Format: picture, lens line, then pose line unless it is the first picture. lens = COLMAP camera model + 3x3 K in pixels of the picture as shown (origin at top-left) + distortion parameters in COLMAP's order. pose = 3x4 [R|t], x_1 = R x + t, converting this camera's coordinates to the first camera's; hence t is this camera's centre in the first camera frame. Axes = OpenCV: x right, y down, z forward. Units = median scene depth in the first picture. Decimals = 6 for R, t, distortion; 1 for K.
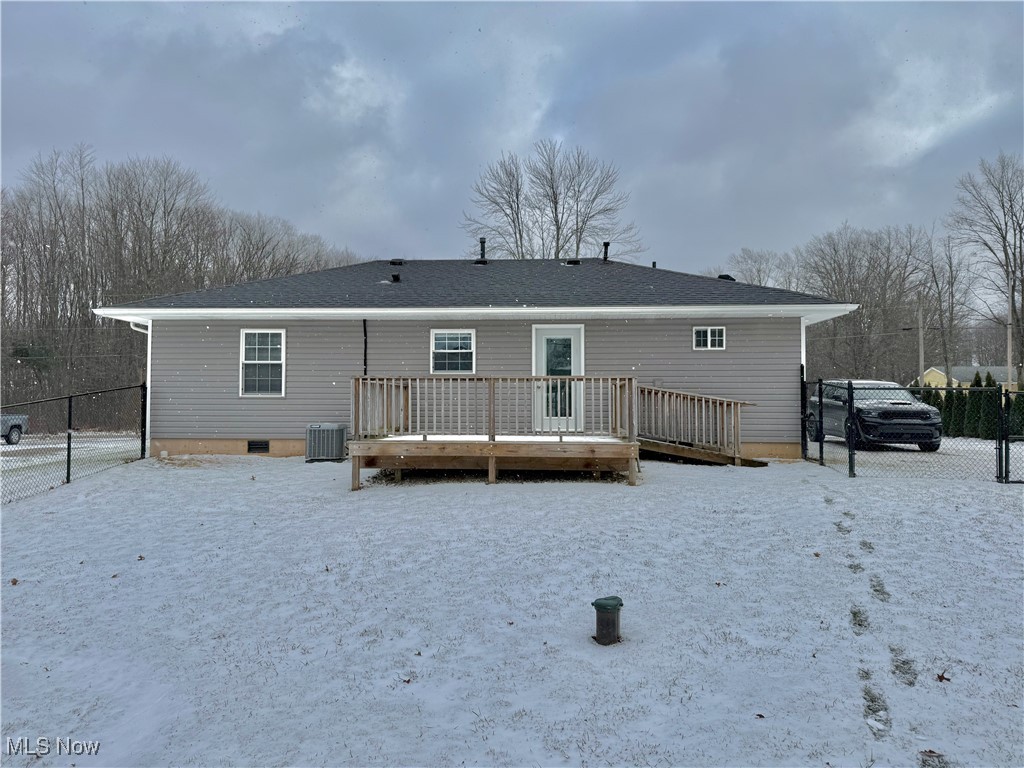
lens RADIAL K [[725.6, 0, 508.6], [0, 725.6, 372.1], [0, 0, 1]] dist [0.070980, -0.099275]
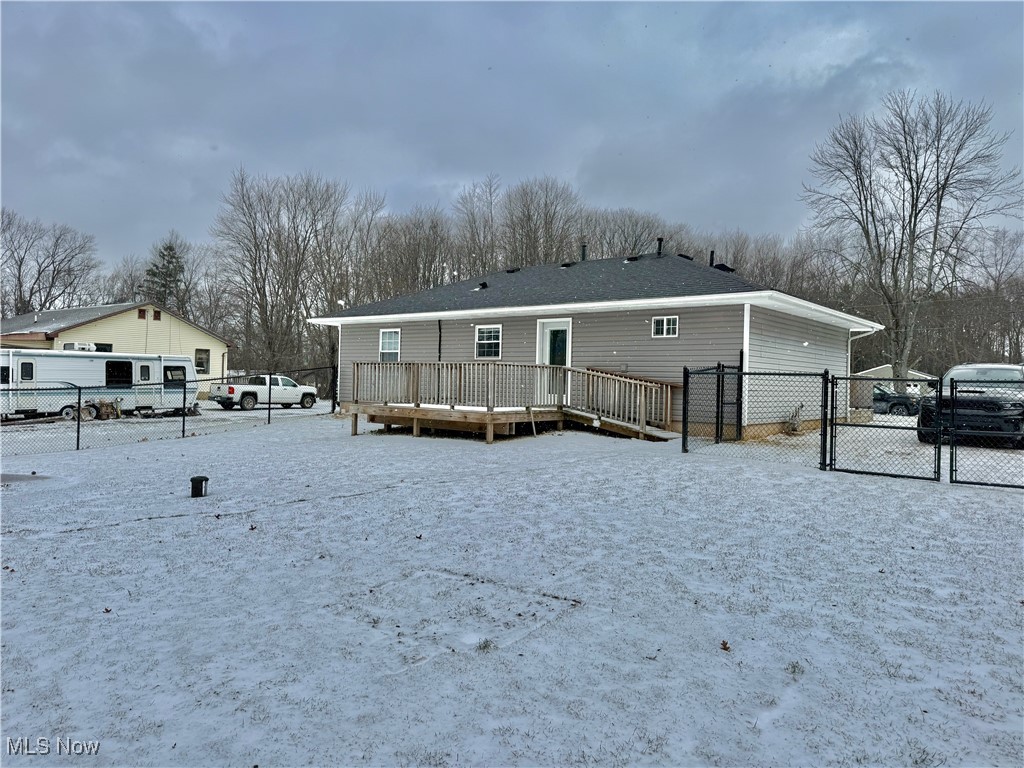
lens RADIAL K [[725.0, 0, 493.3], [0, 725.0, 388.9], [0, 0, 1]] dist [0.004367, -0.000830]
pose [[0.804389, 0.023132, -0.593653, 0.703811], [0.006942, 0.998808, 0.048325, -0.007123], [0.594063, -0.042993, 0.803269, -0.042235]]
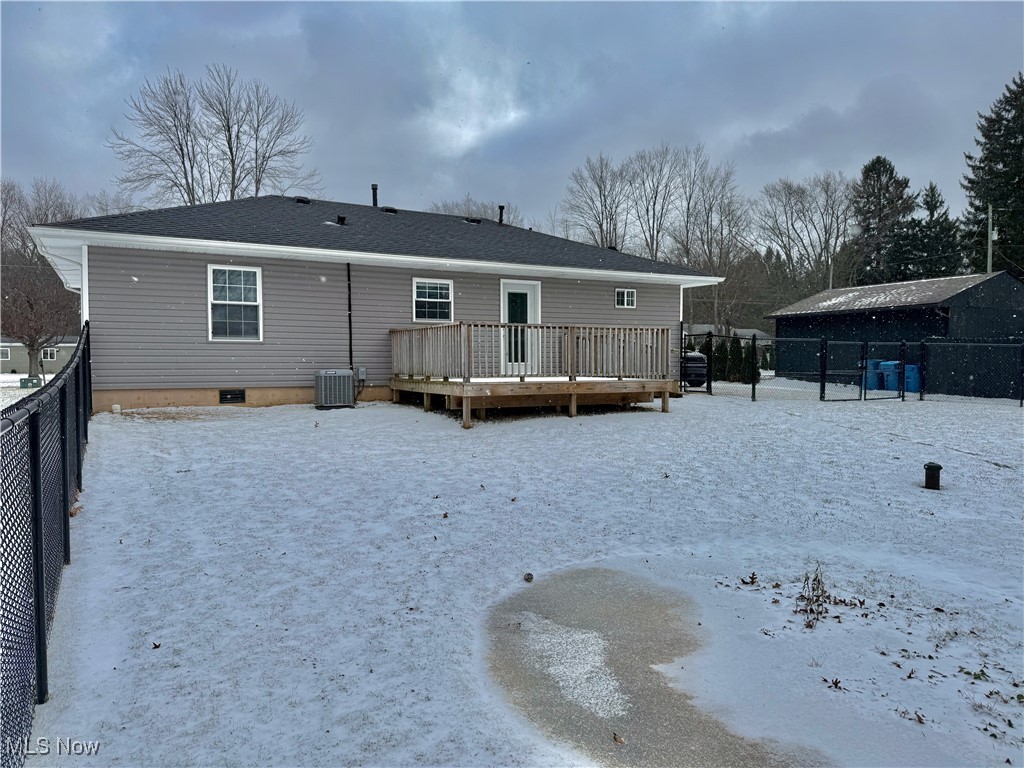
lens RADIAL K [[725.6, 0, 508.6], [0, 725.6, 372.1], [0, 0, 1]] dist [0.070980, -0.099275]
pose [[0.841377, -0.011778, 0.540320, -0.551778], [-0.023587, 0.998010, 0.058484, 0.010970], [-0.539934, -0.061952, 0.839424, 0.056314]]
